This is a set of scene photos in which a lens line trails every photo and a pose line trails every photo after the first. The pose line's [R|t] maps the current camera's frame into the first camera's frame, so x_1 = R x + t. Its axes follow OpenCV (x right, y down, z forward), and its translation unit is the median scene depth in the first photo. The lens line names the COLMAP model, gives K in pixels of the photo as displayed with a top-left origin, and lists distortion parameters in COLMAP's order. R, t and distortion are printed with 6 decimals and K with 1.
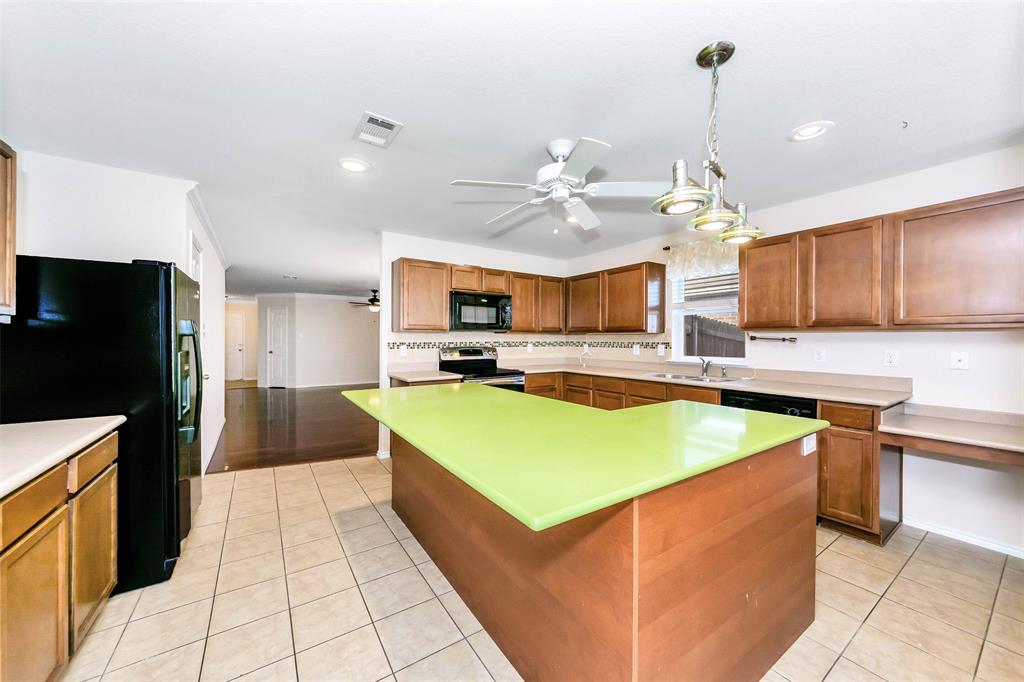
lens RADIAL K [[374.8, 0, 516.4], [0, 374.8, 340.0], [0, 0, 1]] dist [0.007284, -0.000038]
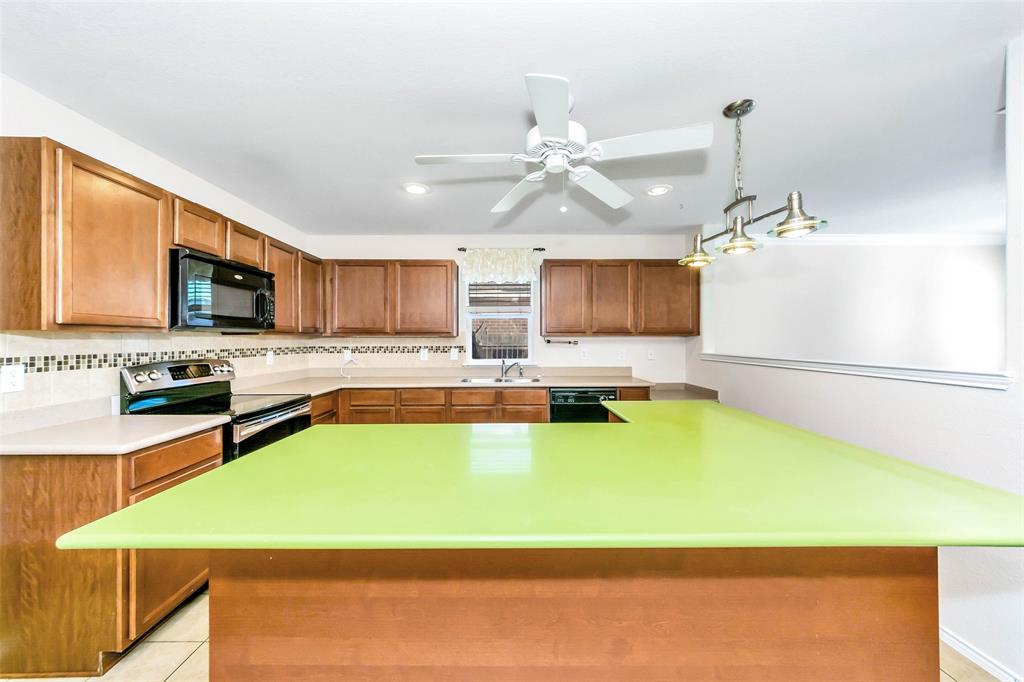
lens RADIAL K [[374.8, 0, 516.4], [0, 374.8, 340.0], [0, 0, 1]] dist [0.007284, -0.000038]
pose [[0.557550, -0.002867, 0.830139, -0.315640], [0.006523, 0.999978, -0.000928, -0.007010], [-0.830118, 0.005932, 0.557556, 0.327048]]
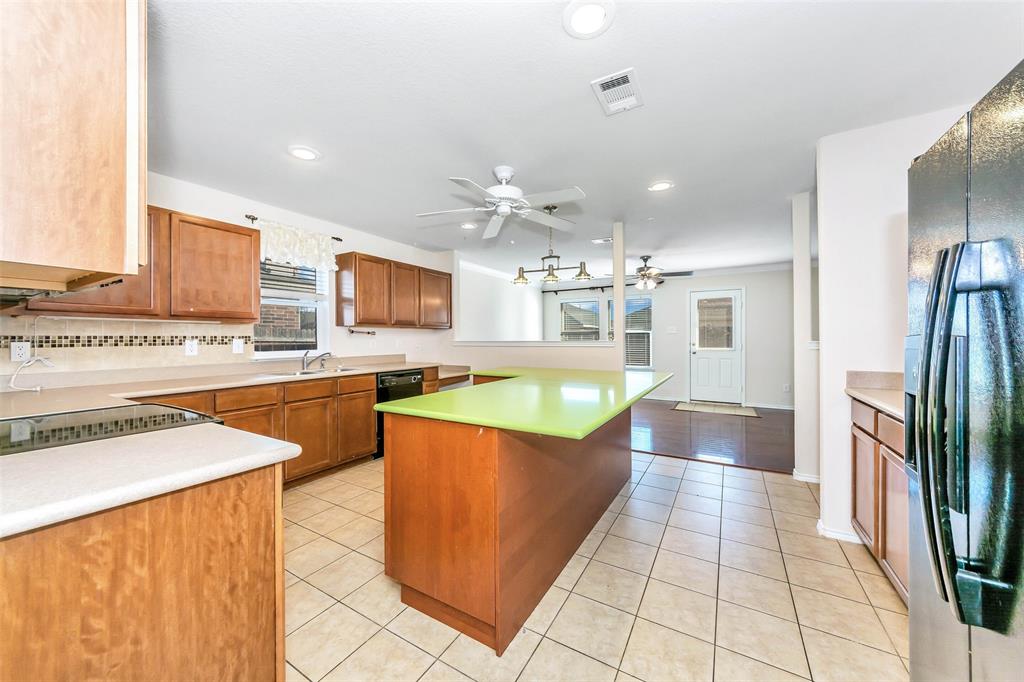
lens RADIAL K [[362.8, 0, 517.4], [0, 362.8, 340.8], [0, 0, 1]] dist [0.000819, -0.000084]
pose [[-0.432511, -0.004909, 0.901615, -0.519860], [0.010677, 0.999887, 0.010566, 0.014151], [-0.901566, 0.014196, -0.432409, 0.791220]]
